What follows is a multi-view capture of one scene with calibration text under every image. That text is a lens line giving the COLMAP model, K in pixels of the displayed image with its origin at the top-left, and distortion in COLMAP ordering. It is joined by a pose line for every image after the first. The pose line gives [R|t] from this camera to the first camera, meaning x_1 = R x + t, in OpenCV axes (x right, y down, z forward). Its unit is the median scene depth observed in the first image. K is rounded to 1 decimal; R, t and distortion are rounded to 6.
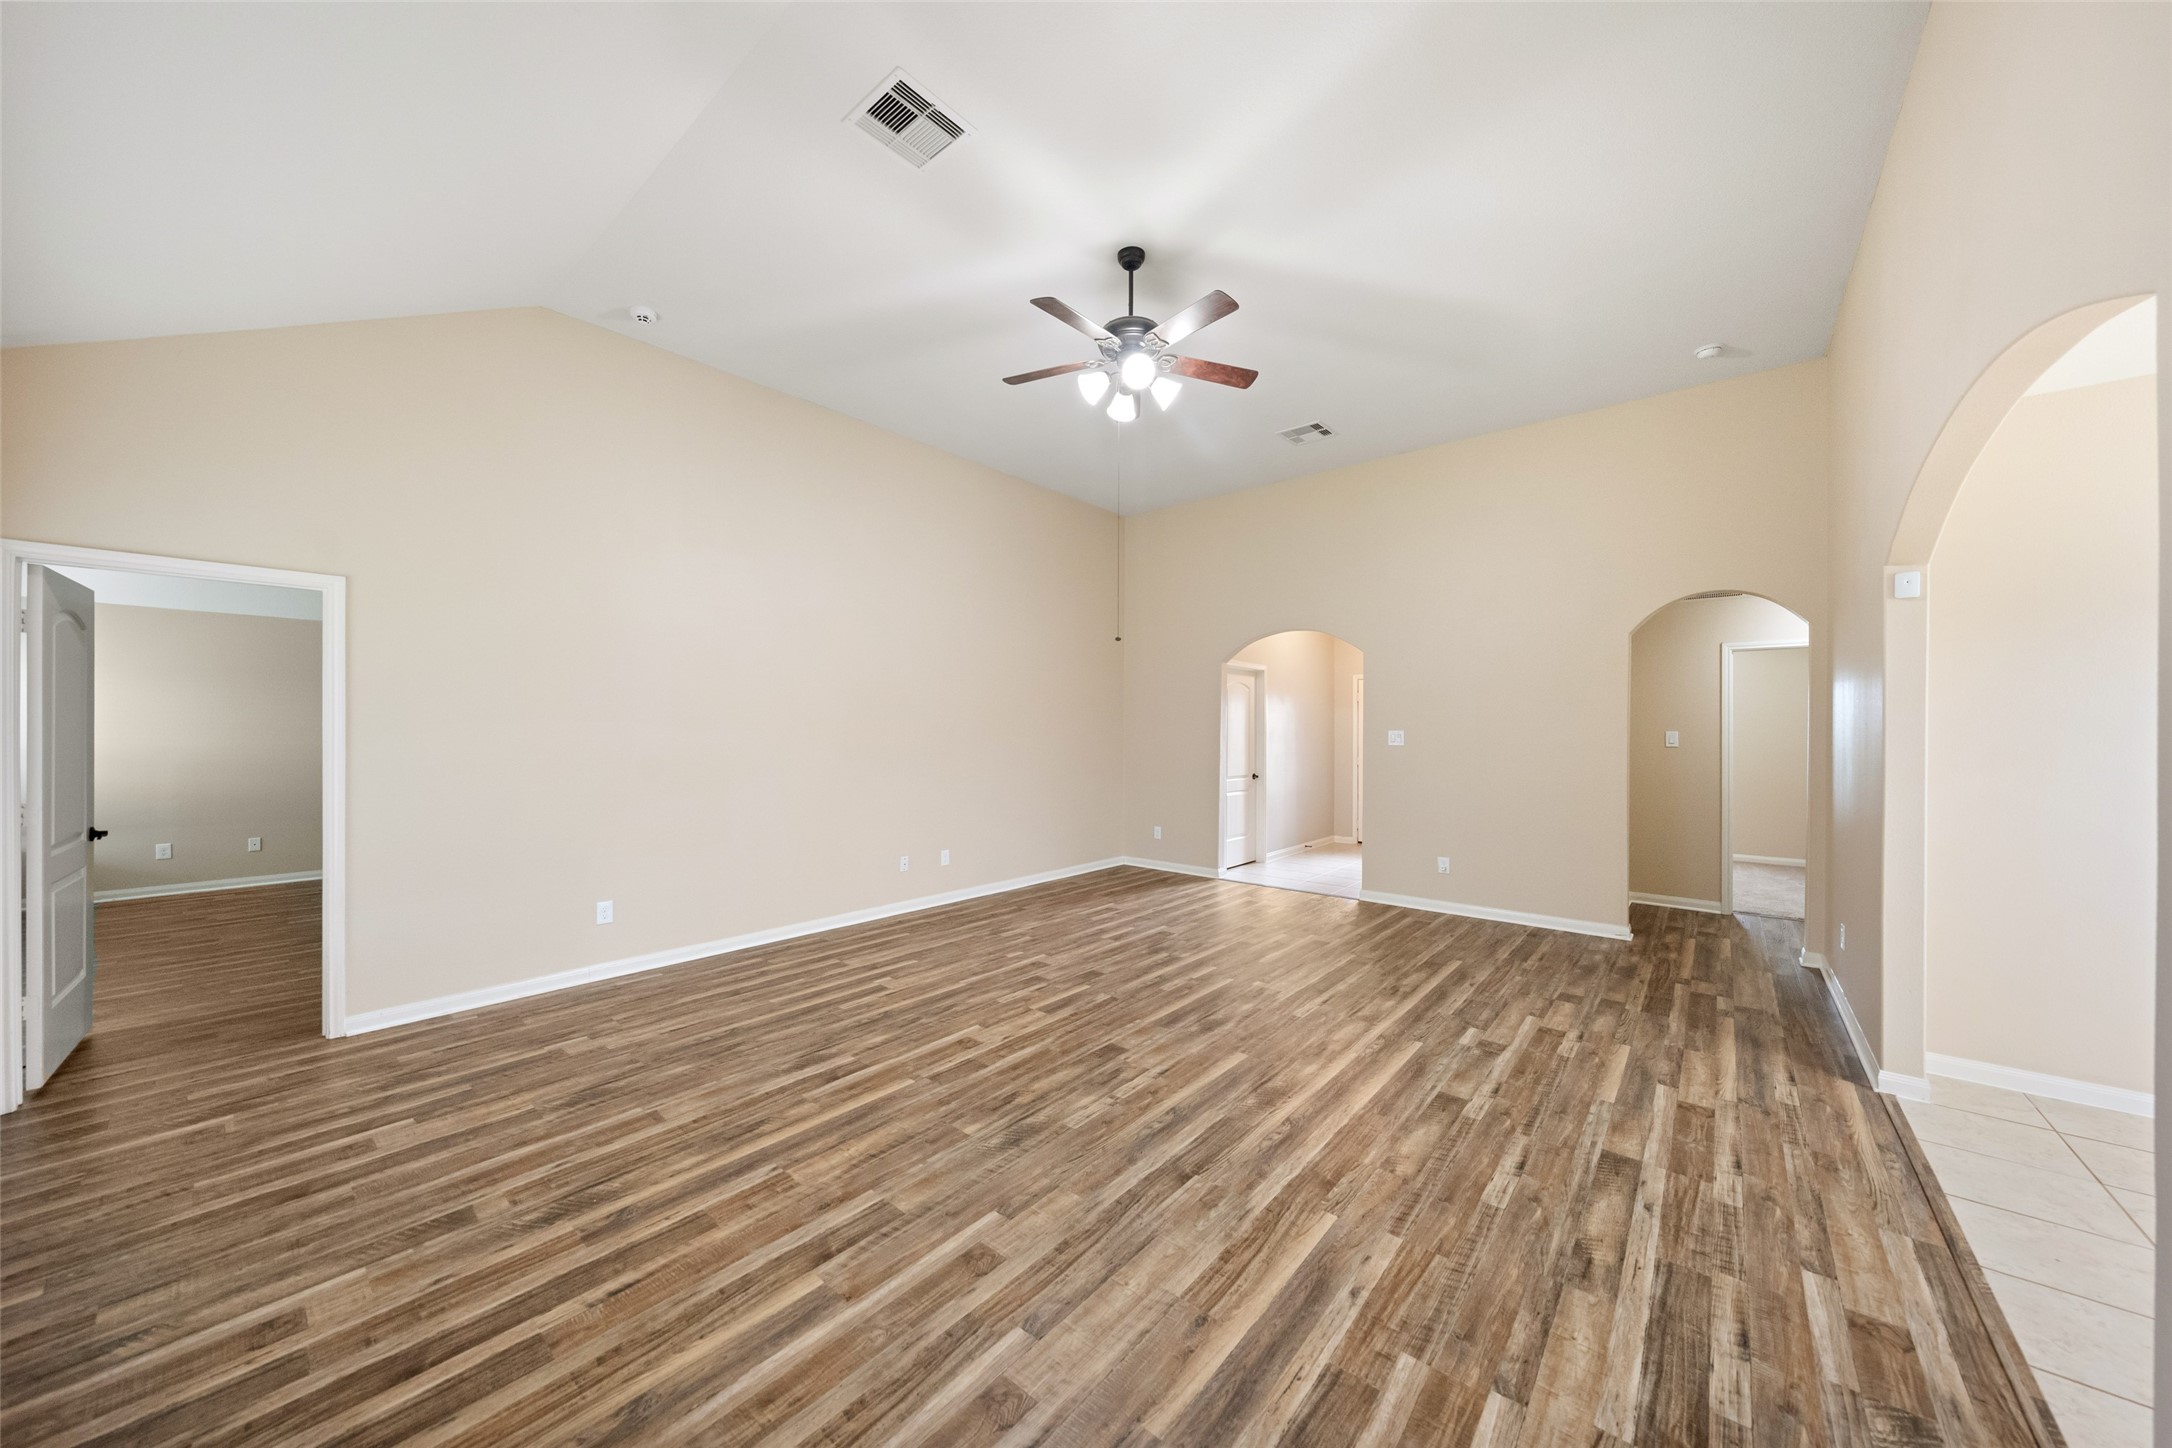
lens RADIAL K [[748.2, 0, 1083.5], [0, 748.2, 730.4], [0, 0, 1]] dist [-0.002649, -0.000022]
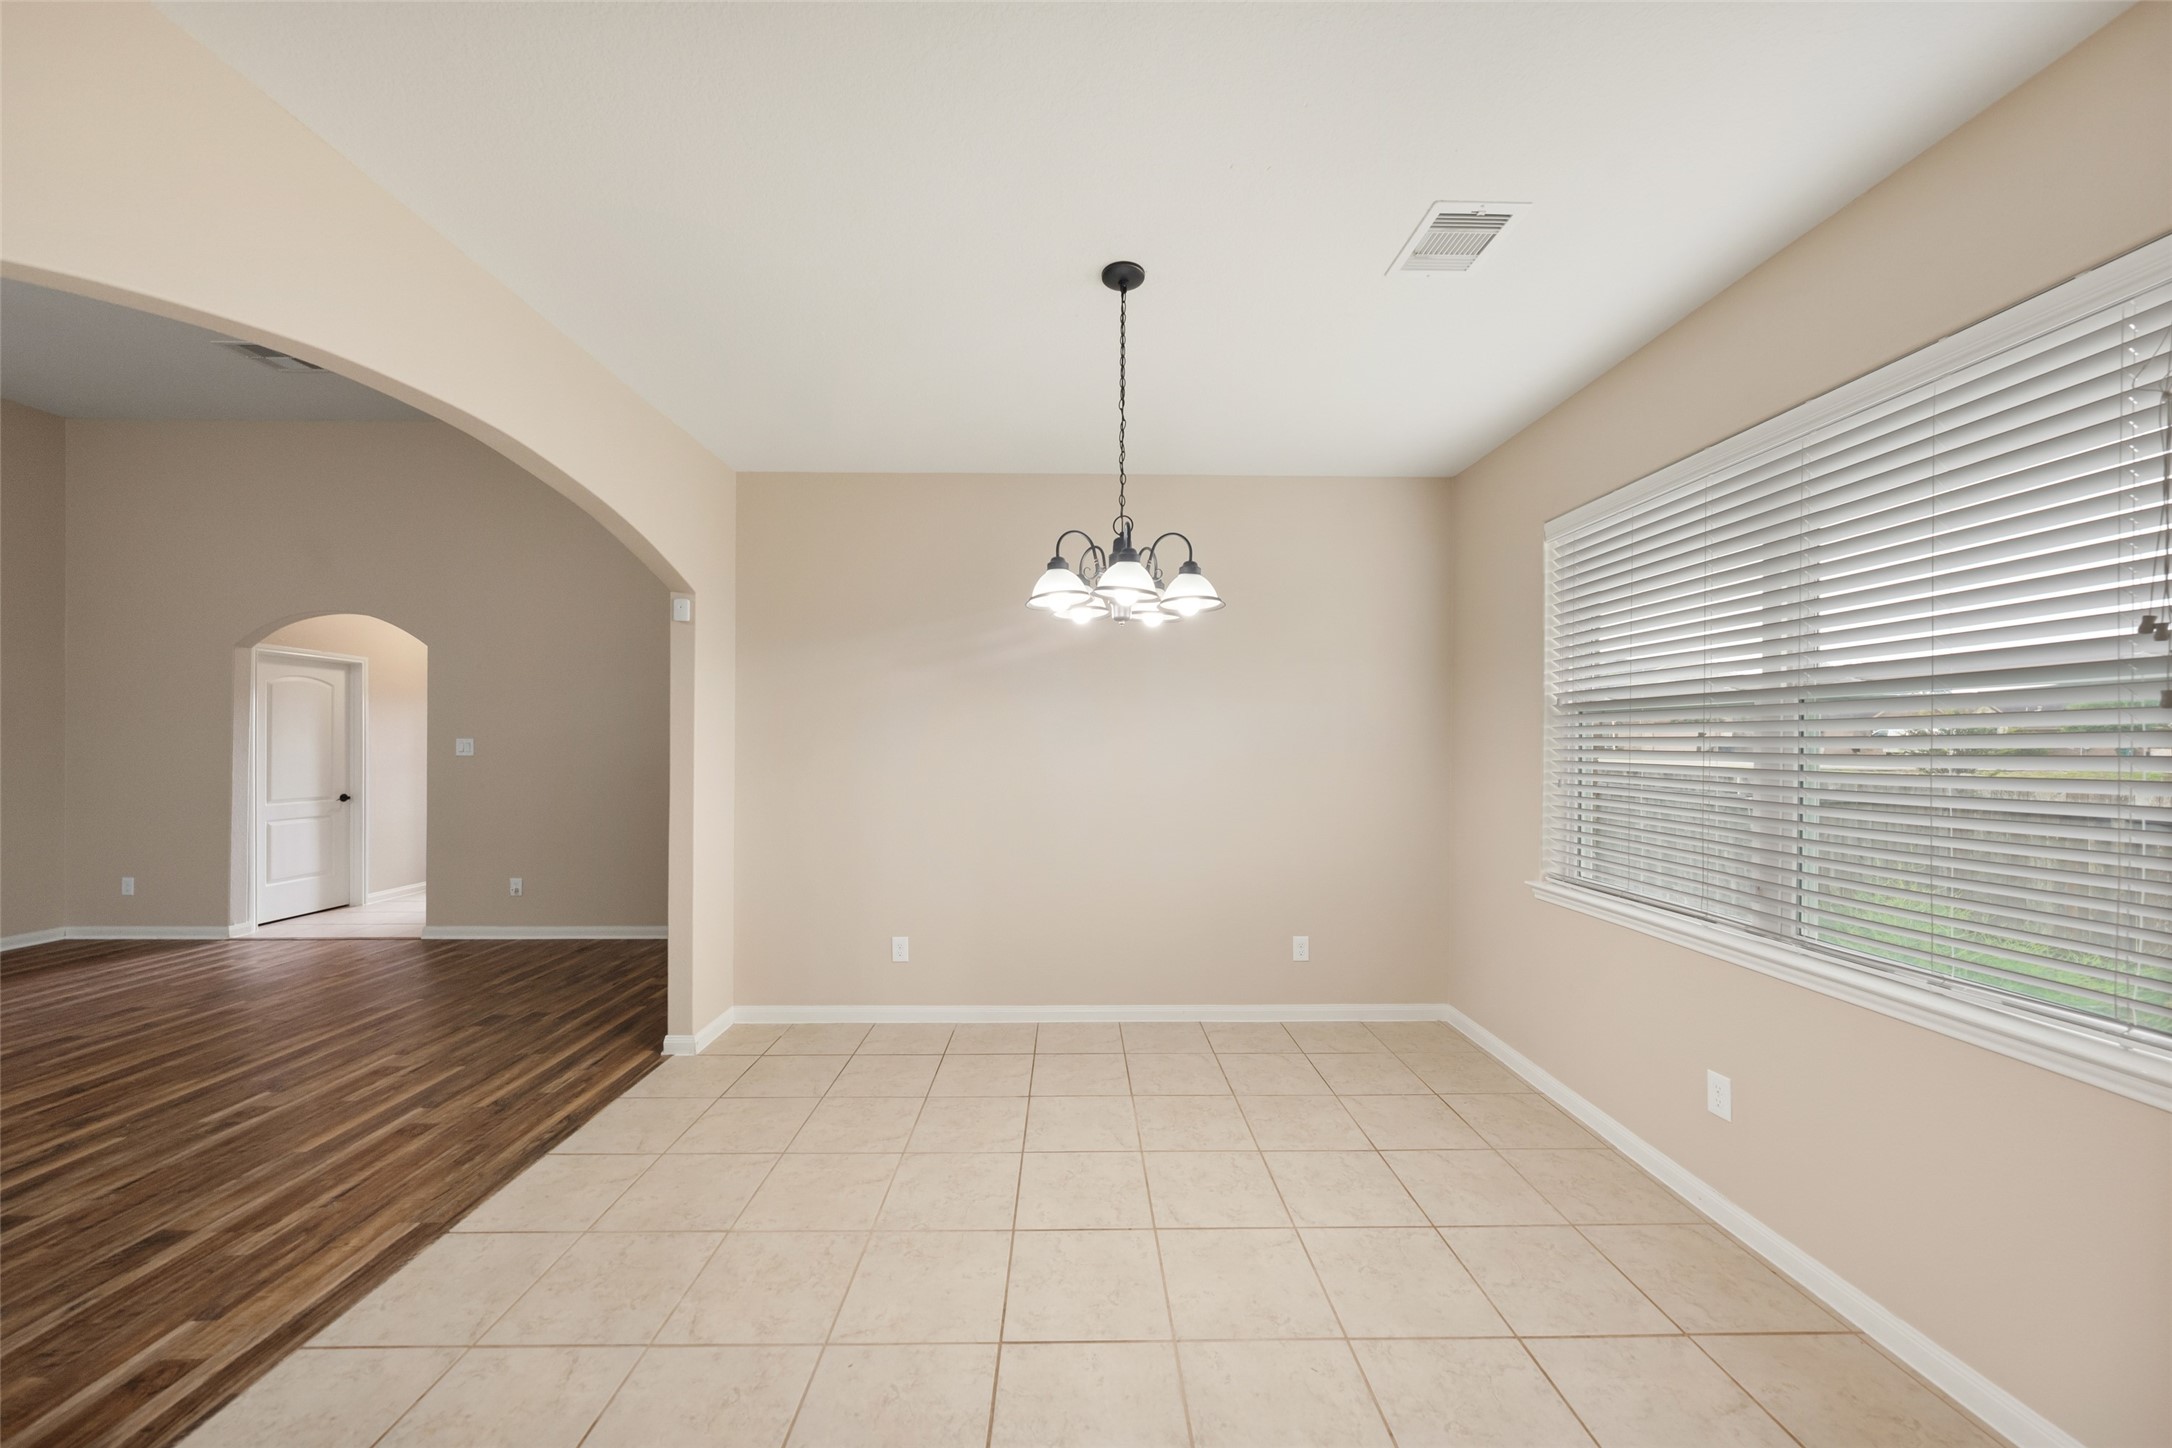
lens RADIAL K [[748.2, 0, 1084.6], [0, 748.2, 741.7], [0, 0, 1]] dist [-0.002649, -0.000022]
pose [[0.746442, 0.001027, 0.665450, 0.714999], [0.000511, 0.999998, -0.002116, 0.011154], [-0.665451, 0.001919, 0.746439, -0.247601]]
